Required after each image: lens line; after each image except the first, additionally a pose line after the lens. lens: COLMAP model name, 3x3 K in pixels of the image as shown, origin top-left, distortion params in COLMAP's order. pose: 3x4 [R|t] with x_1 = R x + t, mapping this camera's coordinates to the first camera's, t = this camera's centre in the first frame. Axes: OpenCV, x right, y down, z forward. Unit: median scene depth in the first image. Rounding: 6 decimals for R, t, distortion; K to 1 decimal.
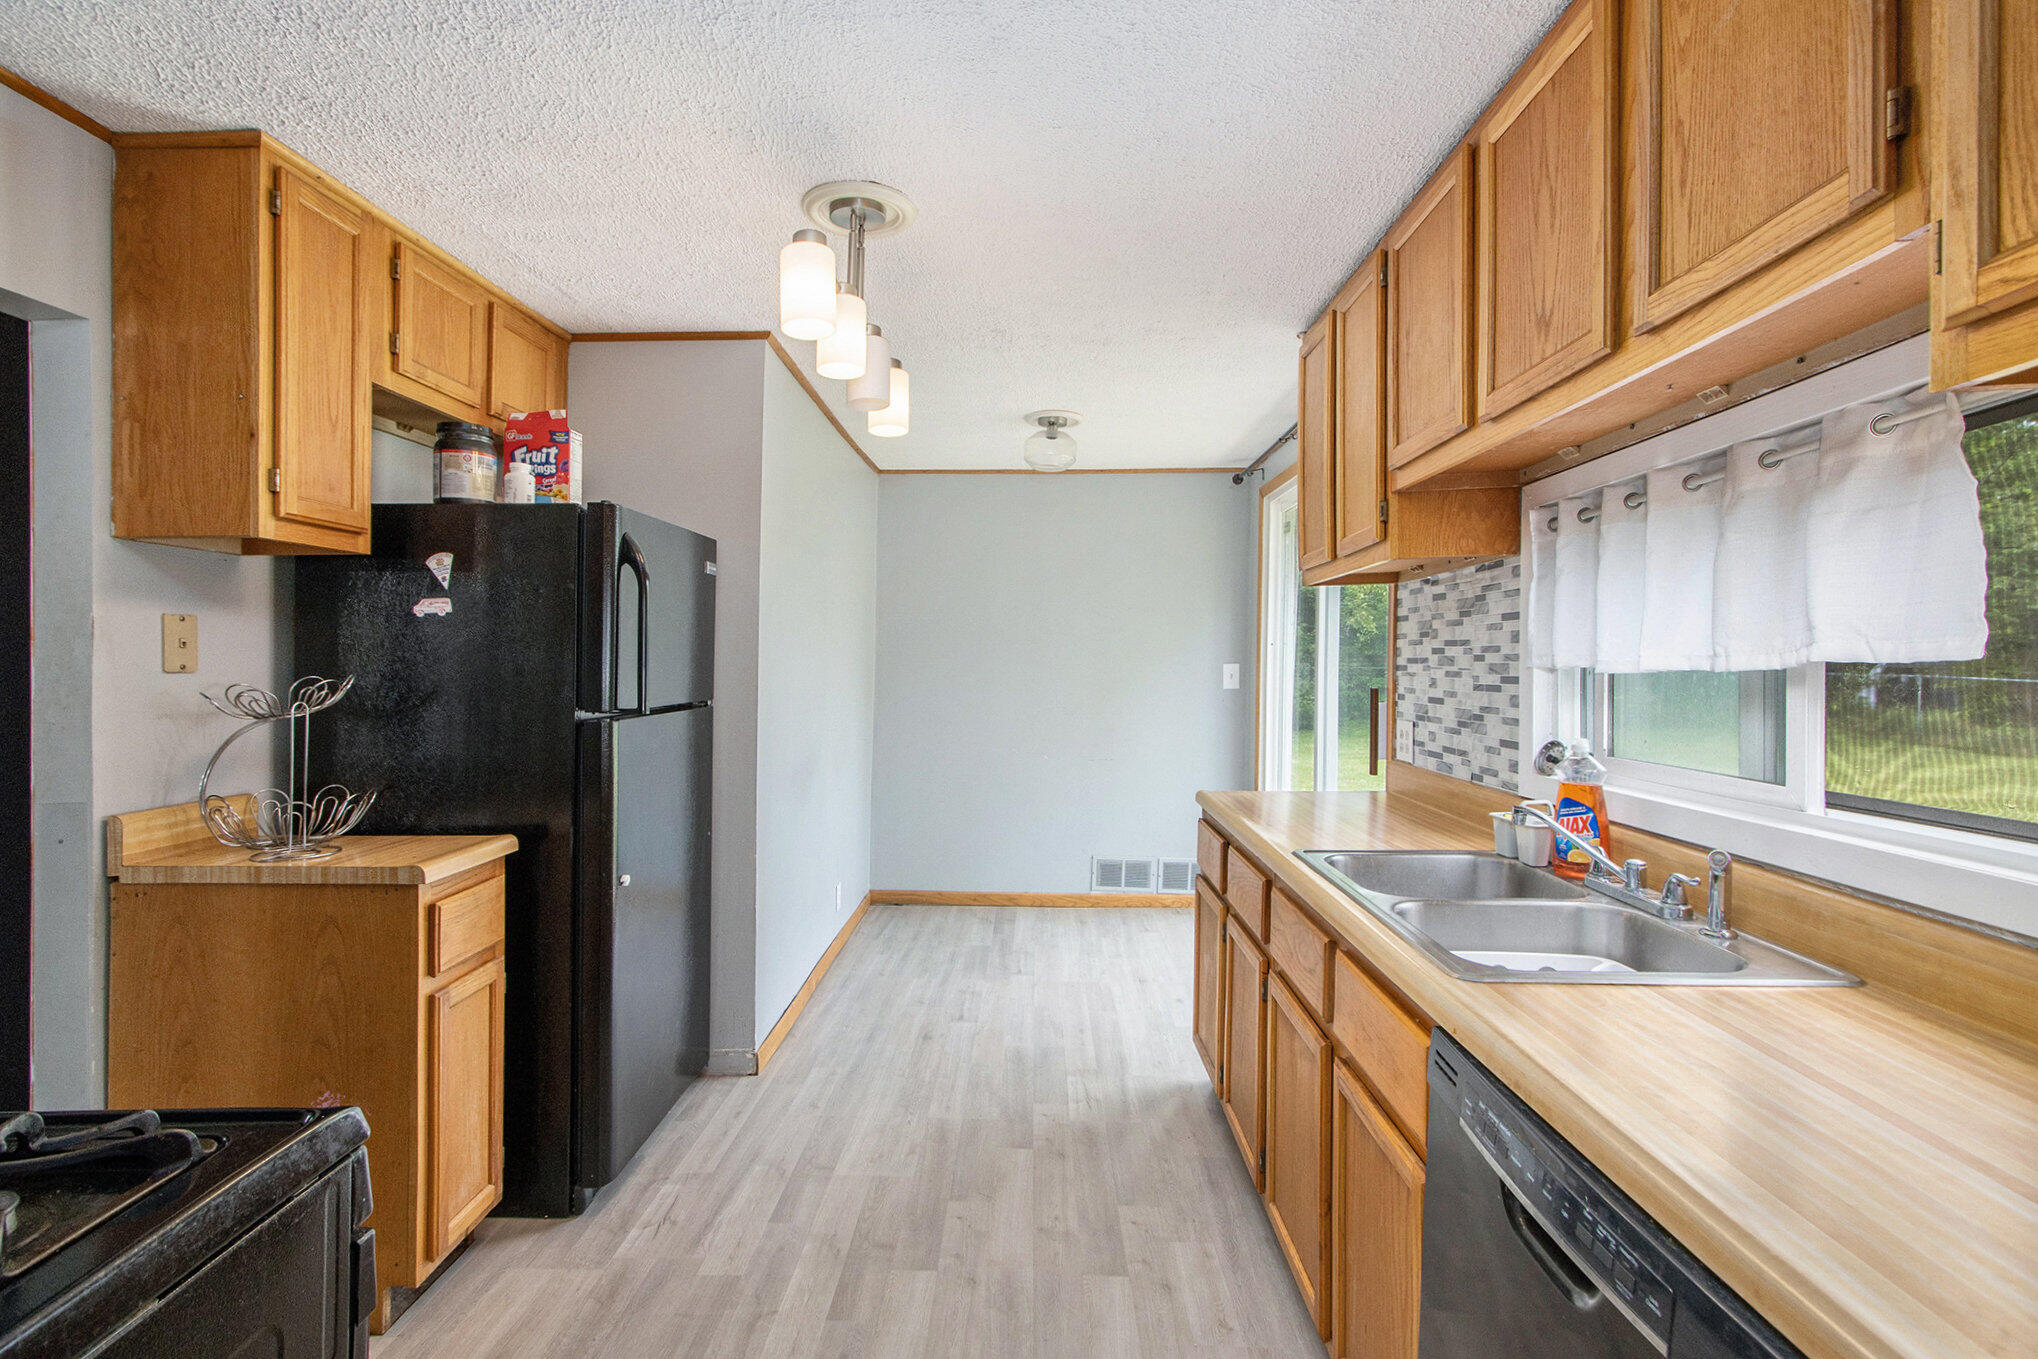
lens RADIAL K [[924.1, 0, 1026.1], [0, 924.1, 668.5], [0, 0, 1]] dist [-0.000081, 0.000097]
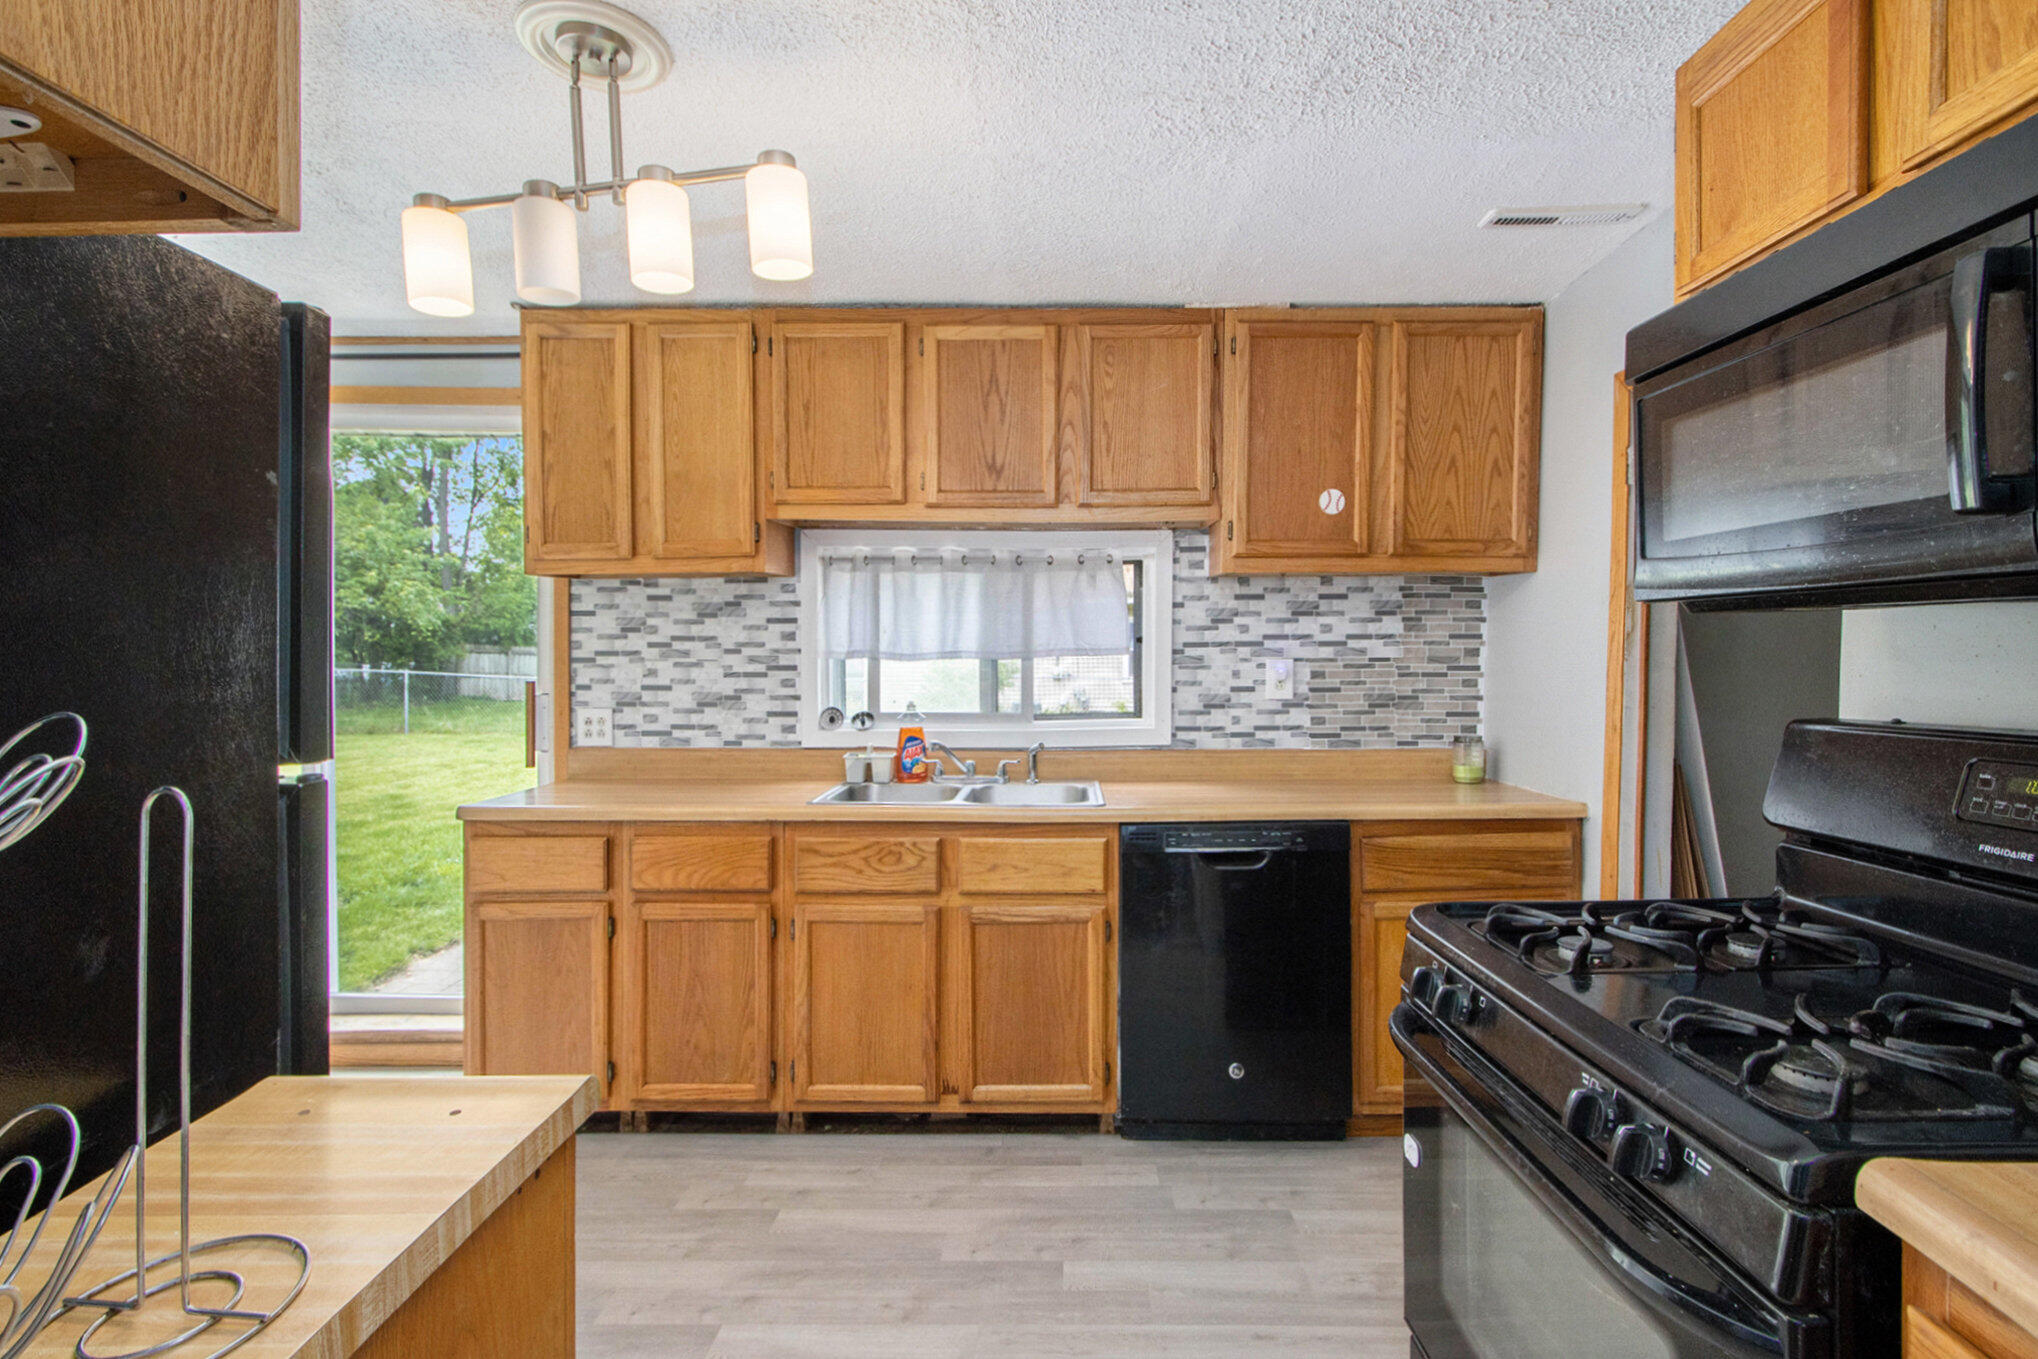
lens RADIAL K [[977.7, 0, 1023.3], [0, 977.7, 675.3], [0, 0, 1]] dist [-0.022383, 0.001028]
pose [[0.006915, -0.021562, 0.999744, -0.946195], [0.007578, 0.999740, 0.021509, -0.004670], [-0.999947, 0.007427, 0.007077, 0.637029]]
